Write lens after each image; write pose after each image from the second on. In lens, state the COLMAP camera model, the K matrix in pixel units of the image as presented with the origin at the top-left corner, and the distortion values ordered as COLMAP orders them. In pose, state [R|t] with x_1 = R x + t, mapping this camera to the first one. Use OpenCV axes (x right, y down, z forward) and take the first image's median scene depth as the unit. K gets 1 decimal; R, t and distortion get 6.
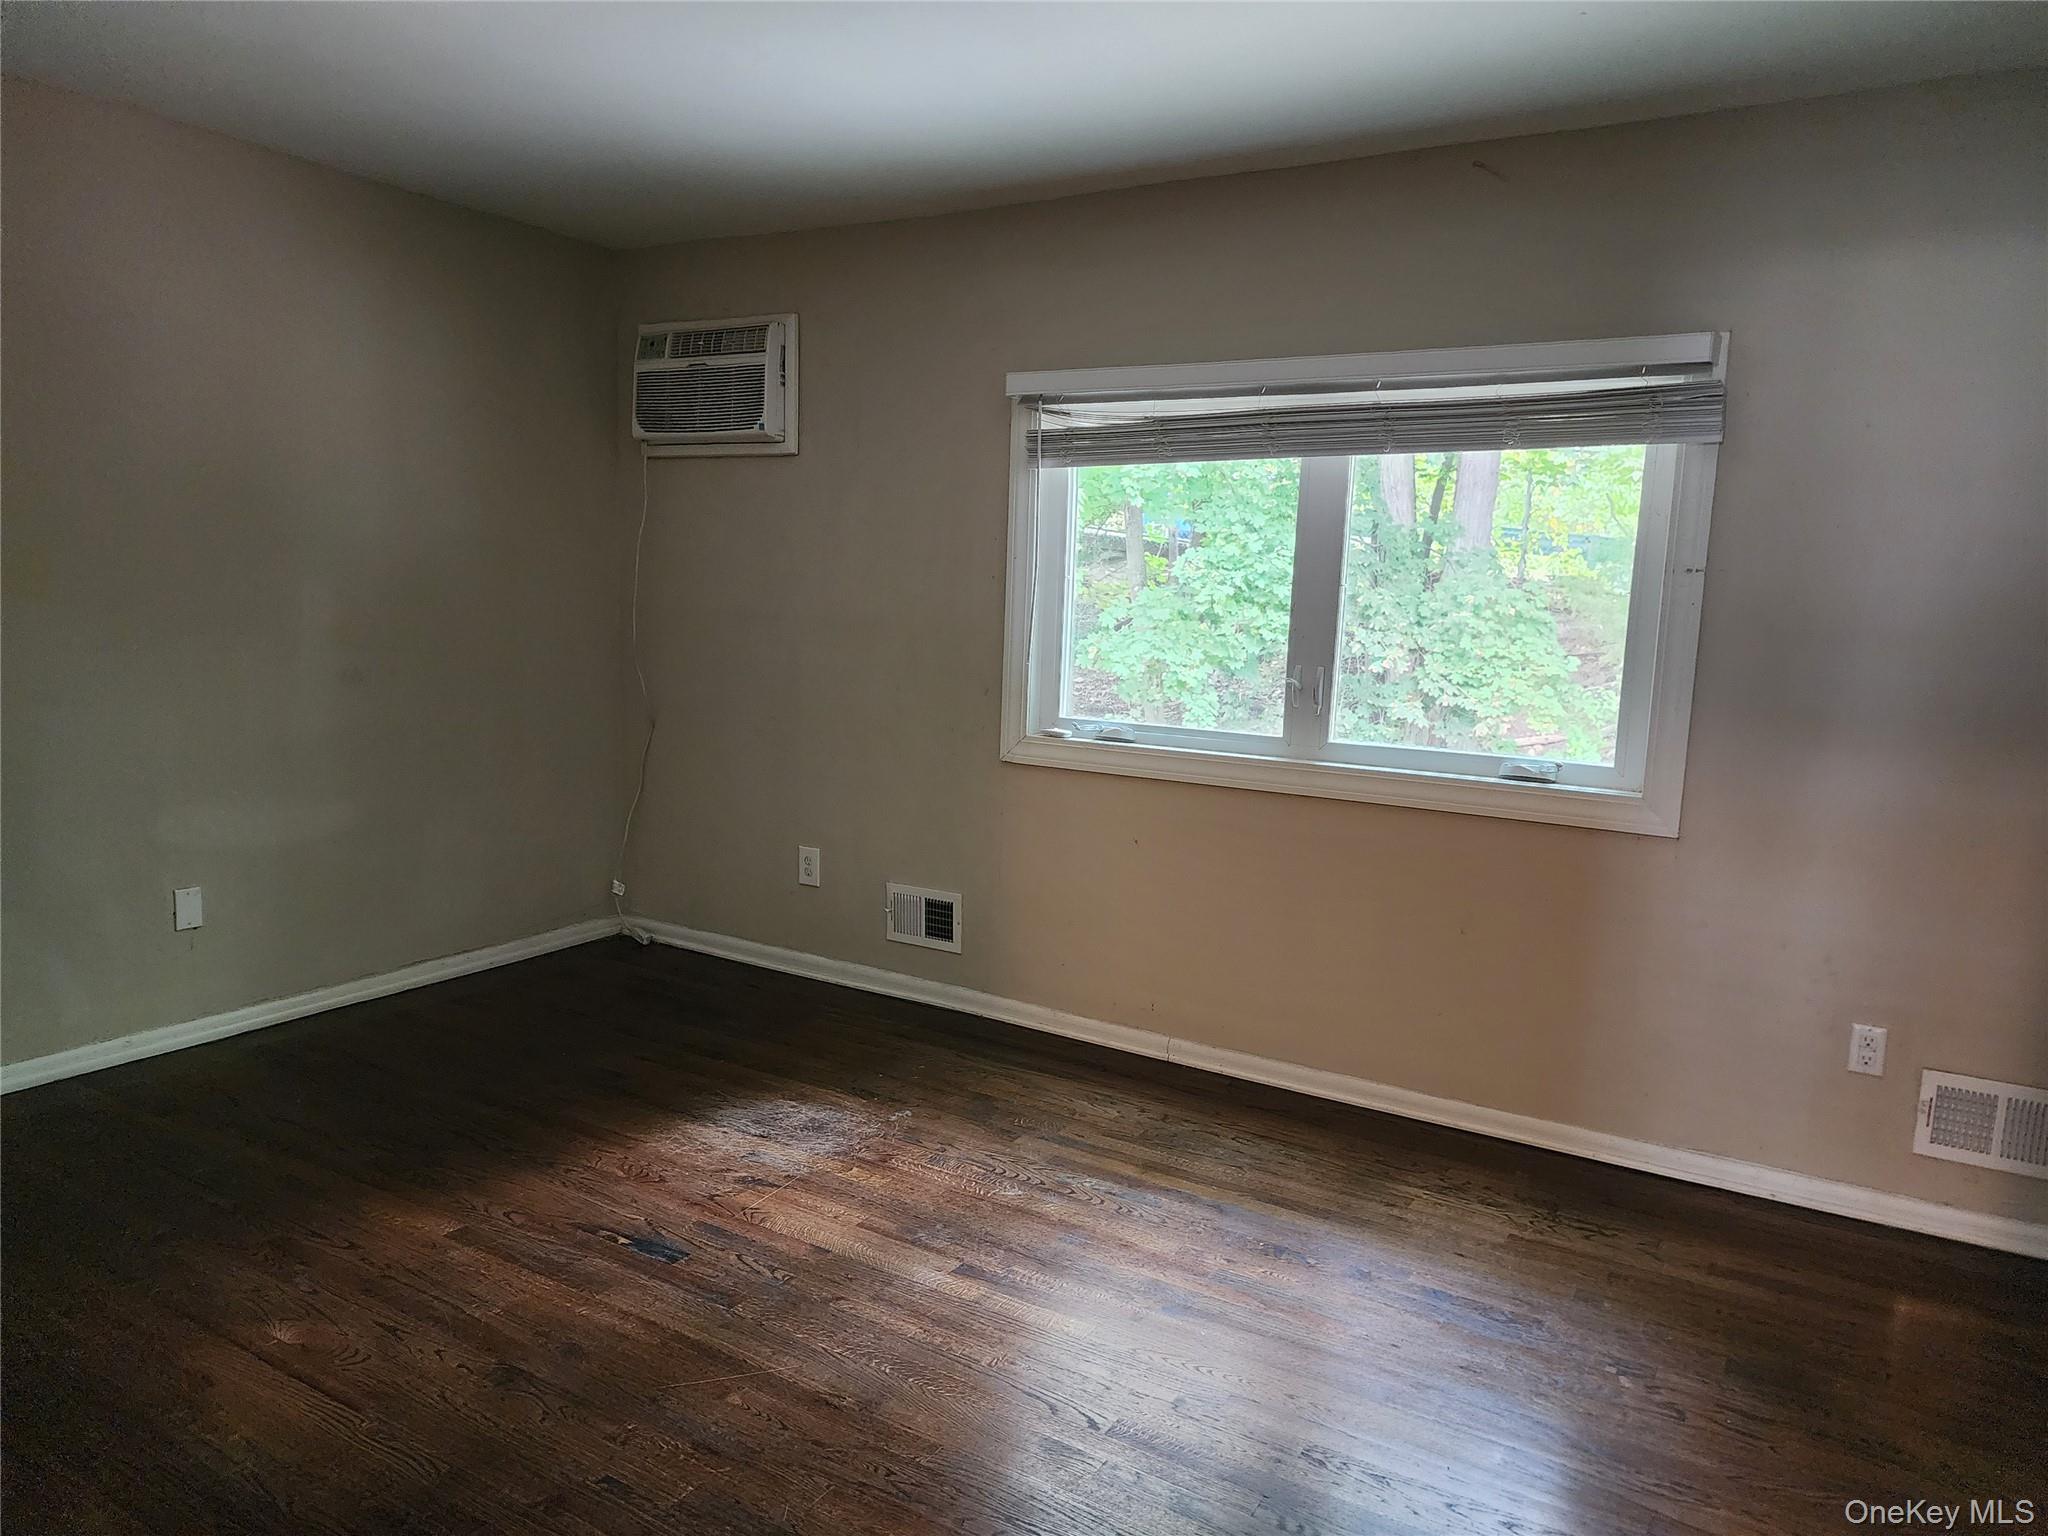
lens RADIAL K [[1382.9, 0, 1015.7], [0, 1382.9, 777.1], [0, 0, 1]] dist [0.082013, -0.066632]
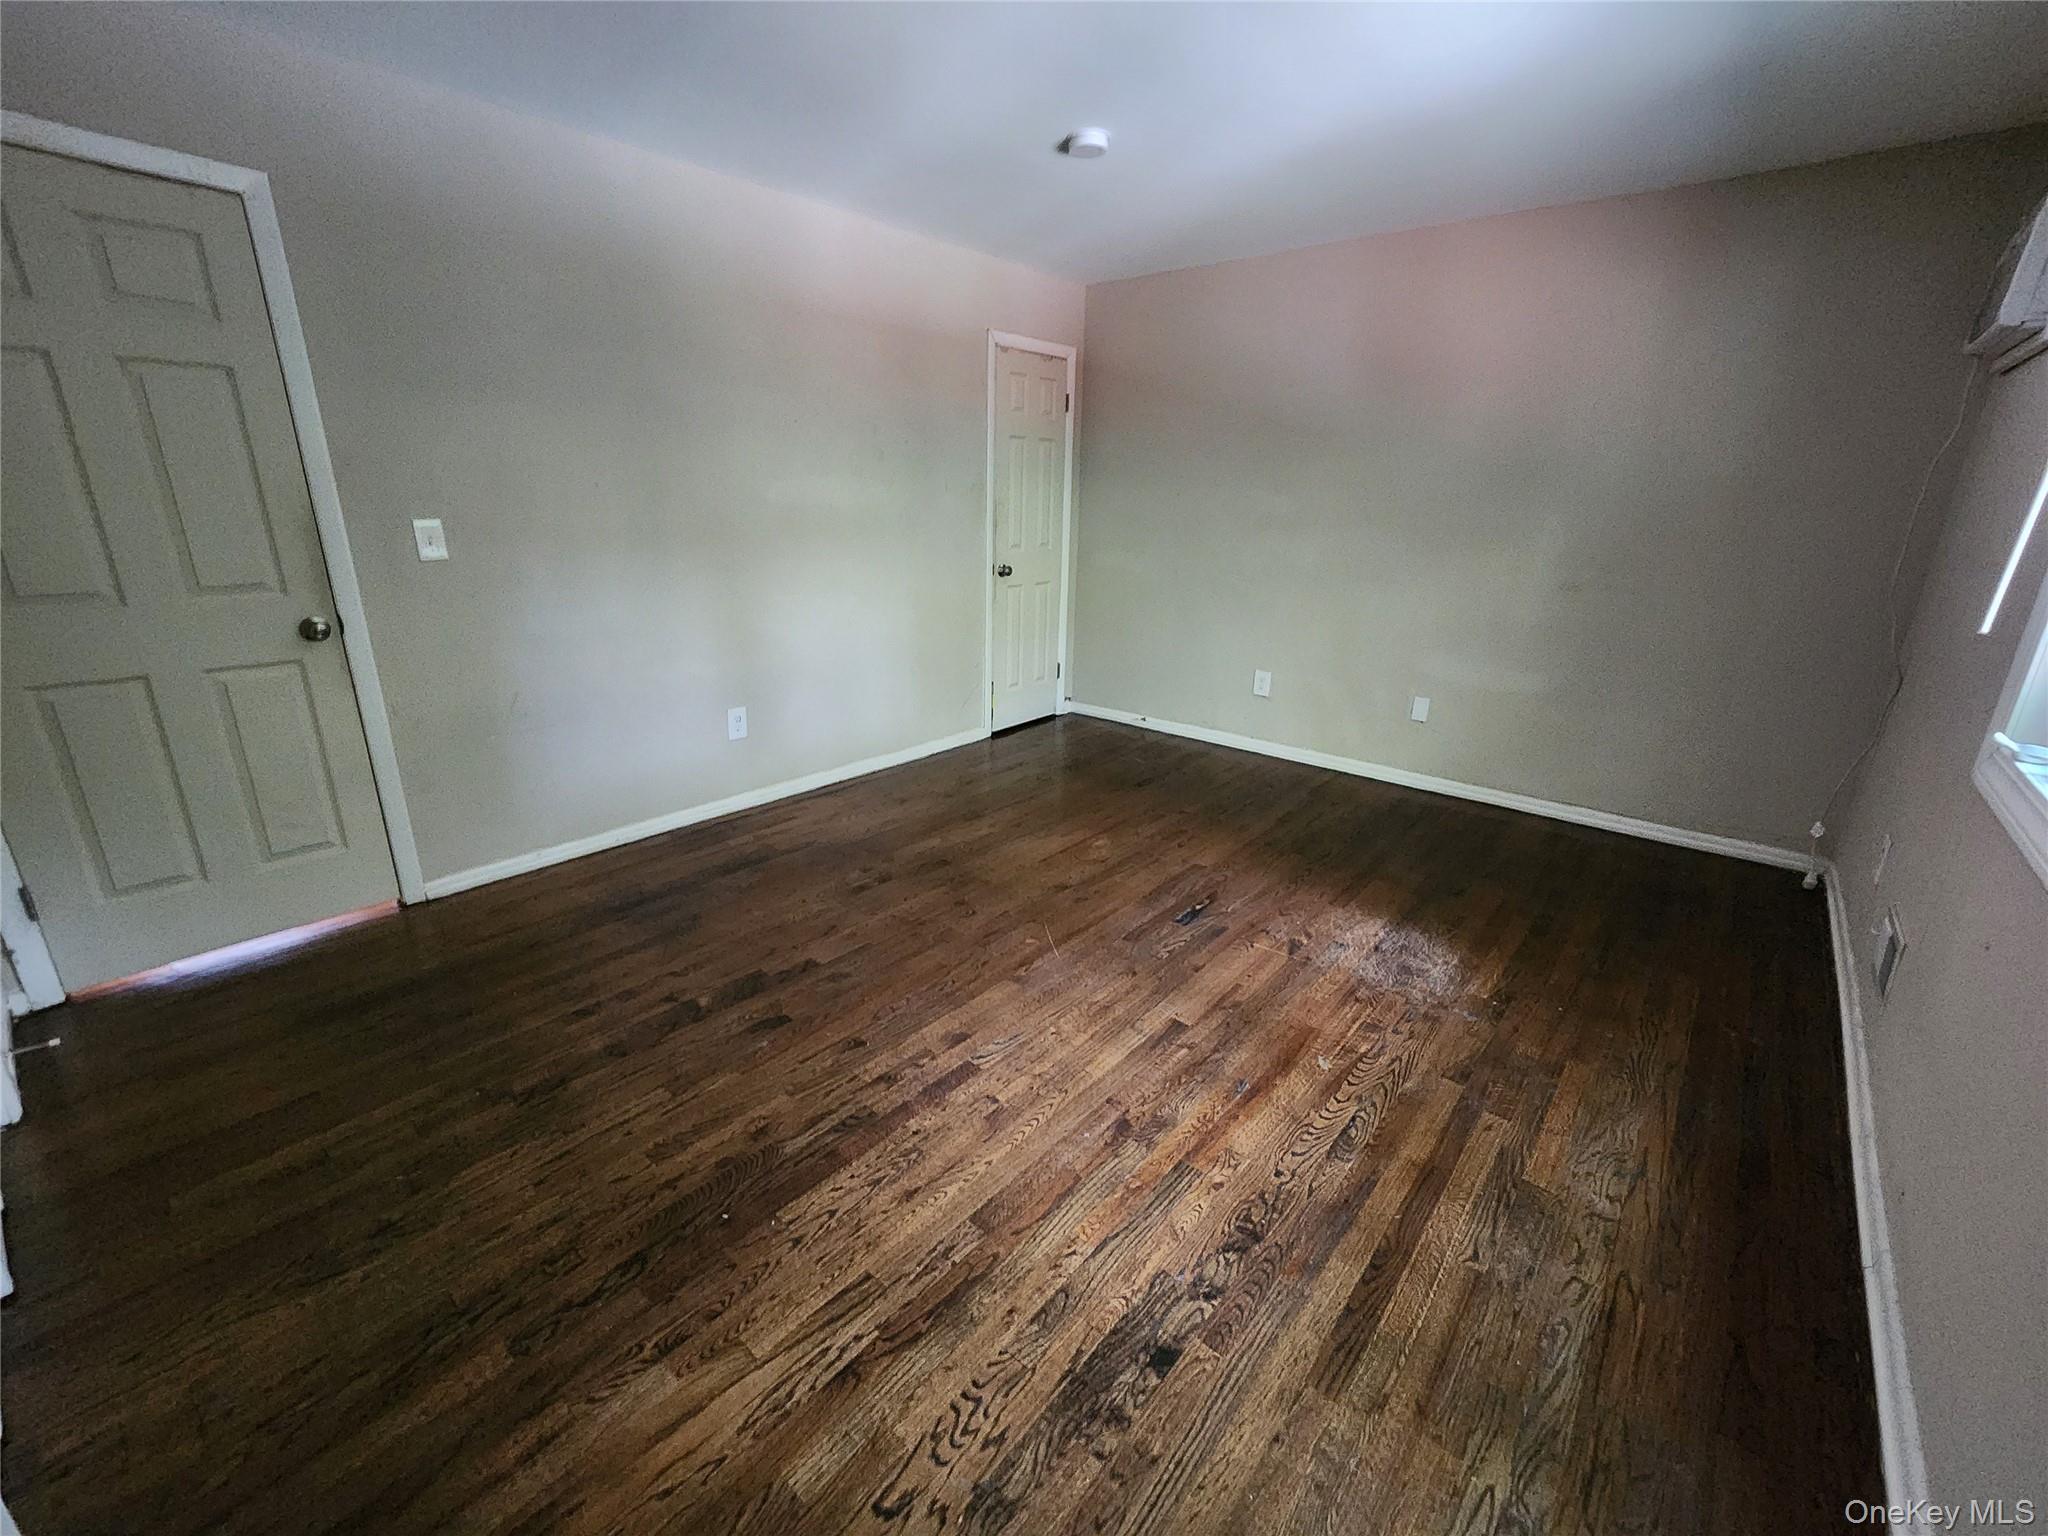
lens RADIAL K [[840.1, 0, 1024.0], [0, 840.1, 768.0], [0, 0, 1]] dist [0.000902, 0.000139]
pose [[-0.149441, 0.276369, -0.949362, 0.548316], [-0.165783, 0.939548, 0.299609, -0.075947], [0.974774, 0.202162, -0.094589, 0.713535]]
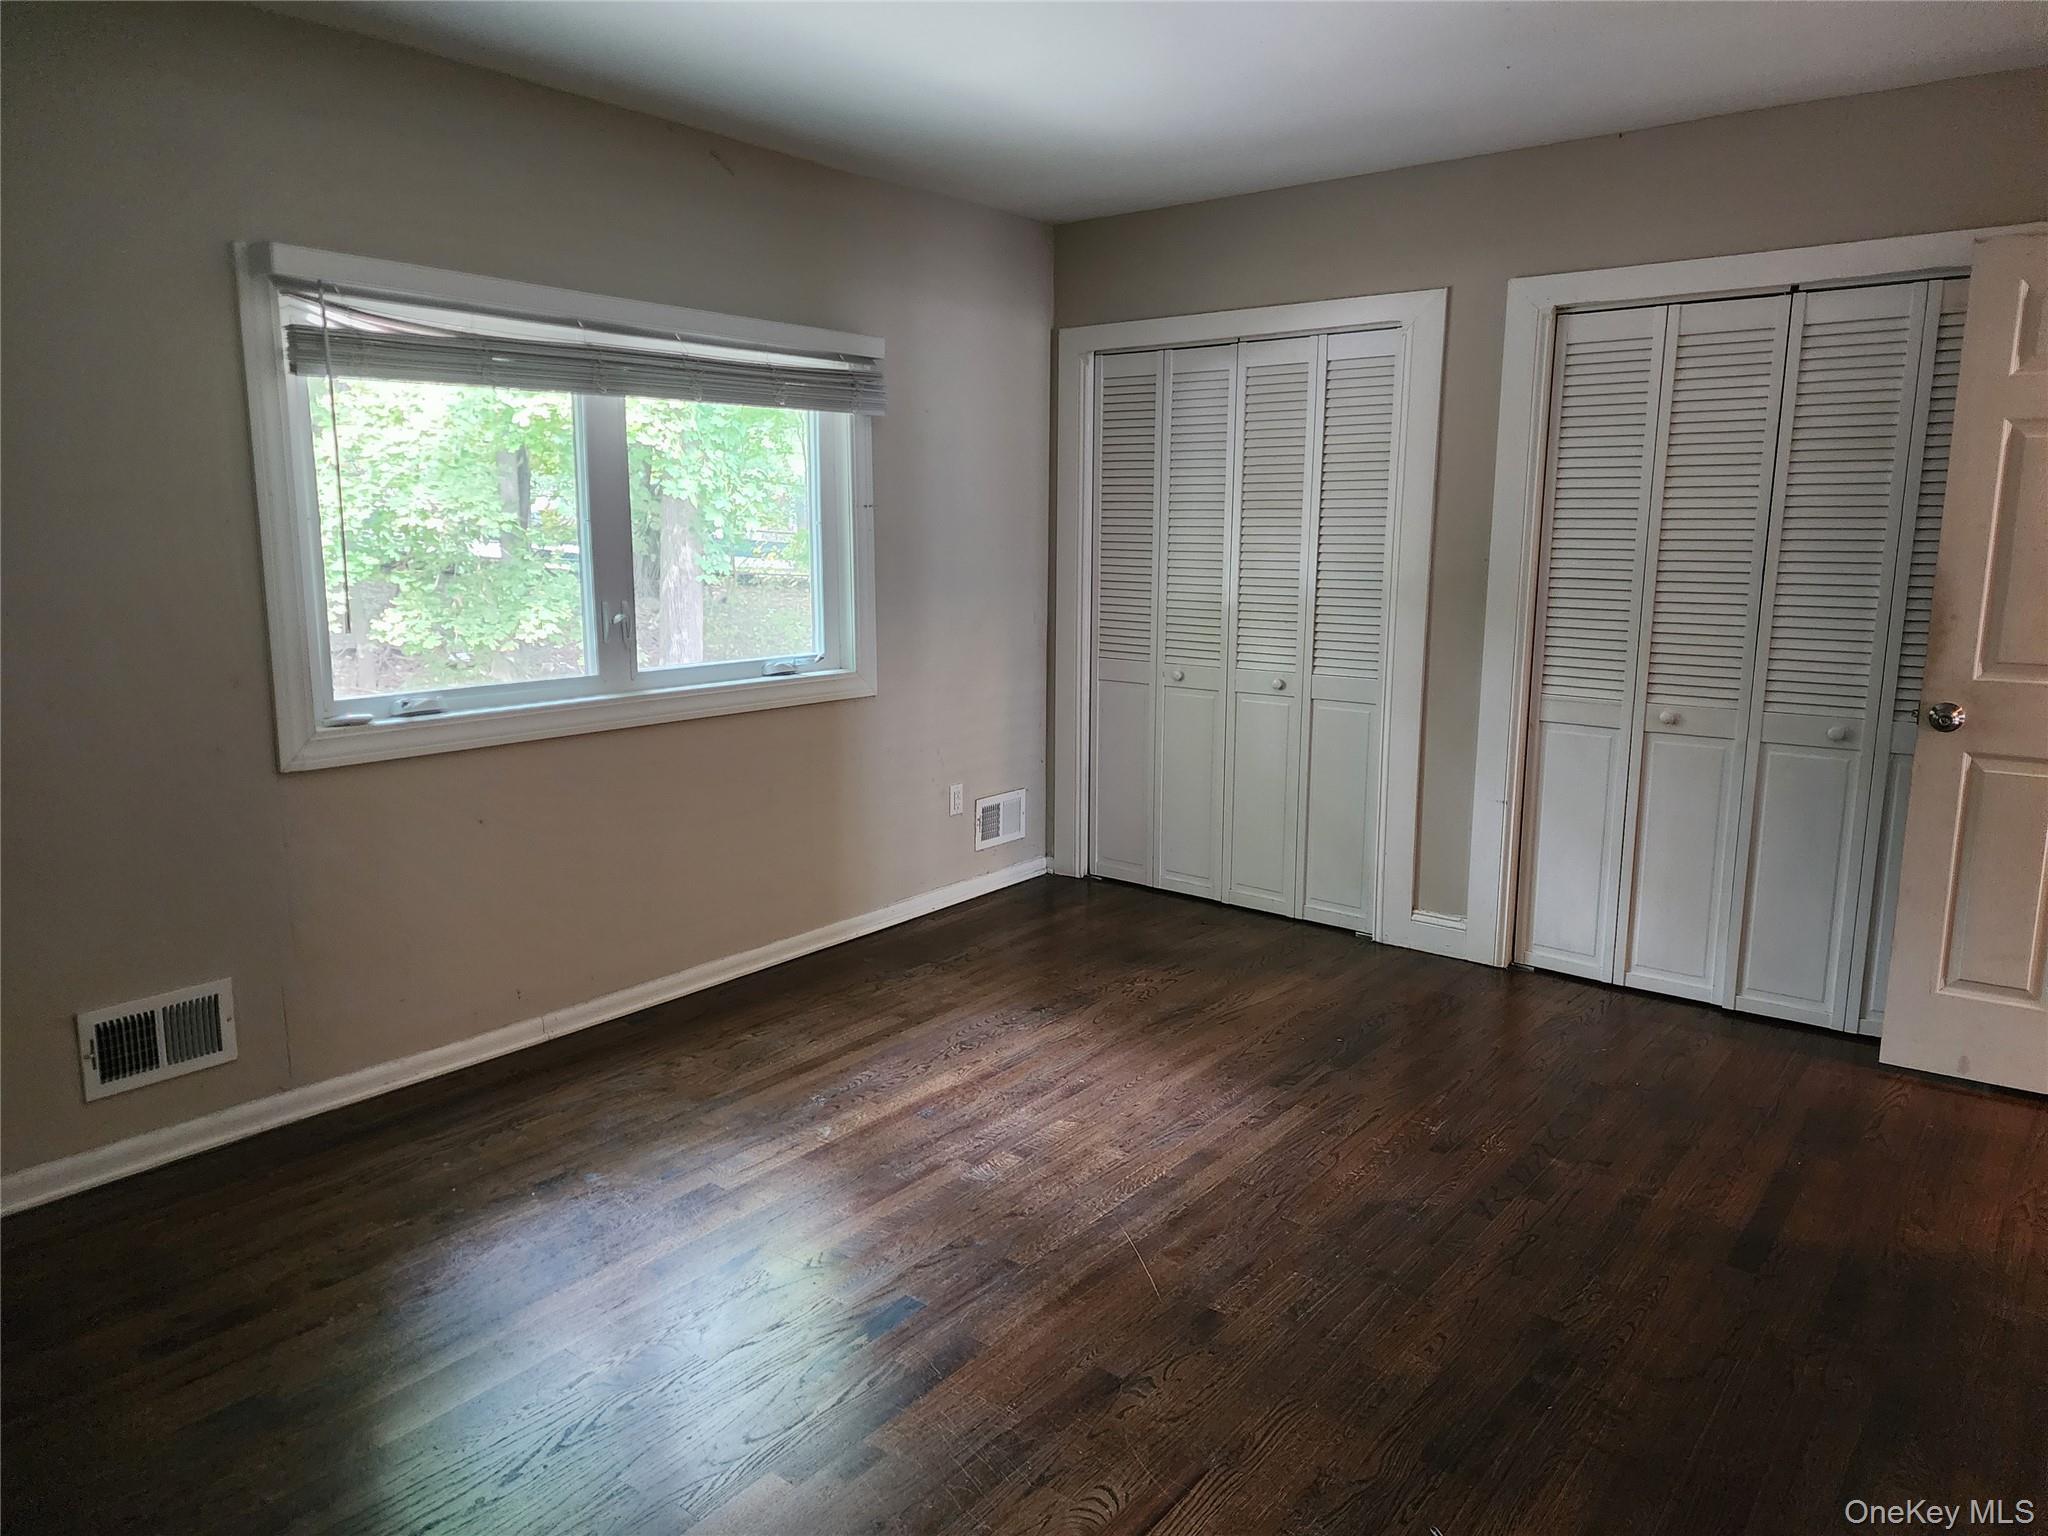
lens RADIAL K [[1377.1, 0, 1024.0], [0, 1377.1, 768.0], [0, 0, 1]] dist [0.089428, -0.068262]
pose [[0.122705, -0.209913, 0.969990, -0.838471], [0.142149, 0.971015, 0.192153, -0.124693], [-0.982210, 0.114305, 0.148988, 0.614032]]
